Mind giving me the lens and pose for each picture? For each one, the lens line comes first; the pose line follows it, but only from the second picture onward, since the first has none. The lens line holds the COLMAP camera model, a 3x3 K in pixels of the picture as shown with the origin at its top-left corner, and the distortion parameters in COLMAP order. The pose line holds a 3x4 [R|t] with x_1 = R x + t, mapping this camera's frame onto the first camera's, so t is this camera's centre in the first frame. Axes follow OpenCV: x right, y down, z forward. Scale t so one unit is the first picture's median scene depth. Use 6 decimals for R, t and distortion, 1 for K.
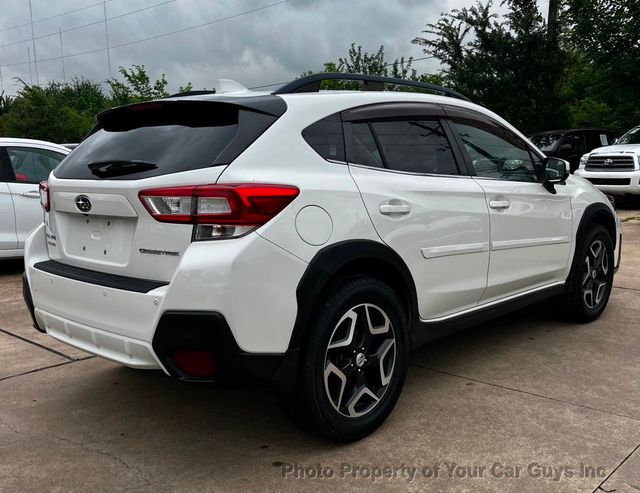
lens RADIAL K [[646.2, 0, 318.6], [0, 646.2, 264.1], [0, 0, 1]] dist [0.038992, 0.000000]
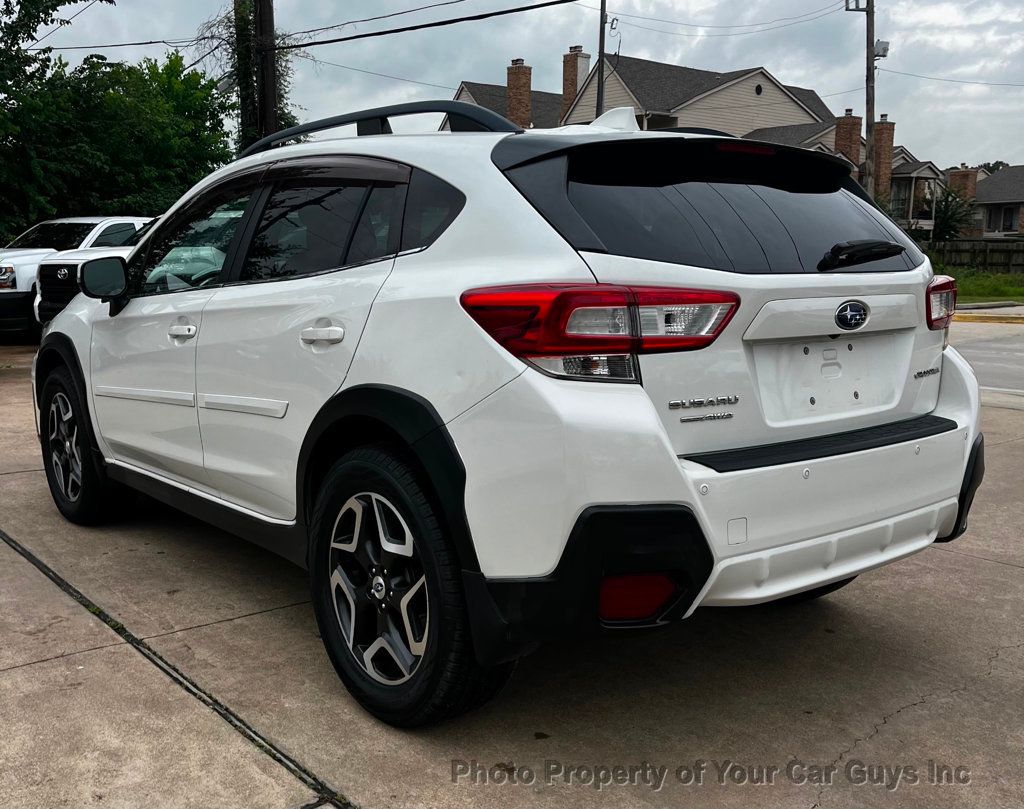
lens RADIAL K [[1035.5, 0, 511.2], [0, 1035.5, 444.4], [0, 0, 1]] dist [0.033320, 0.000000]
pose [[0.151552, -0.157861, 0.975762, -1.197159], [0.161837, 0.977806, 0.133055, -0.138744], [-0.975111, 0.137749, 0.173736, 1.047687]]
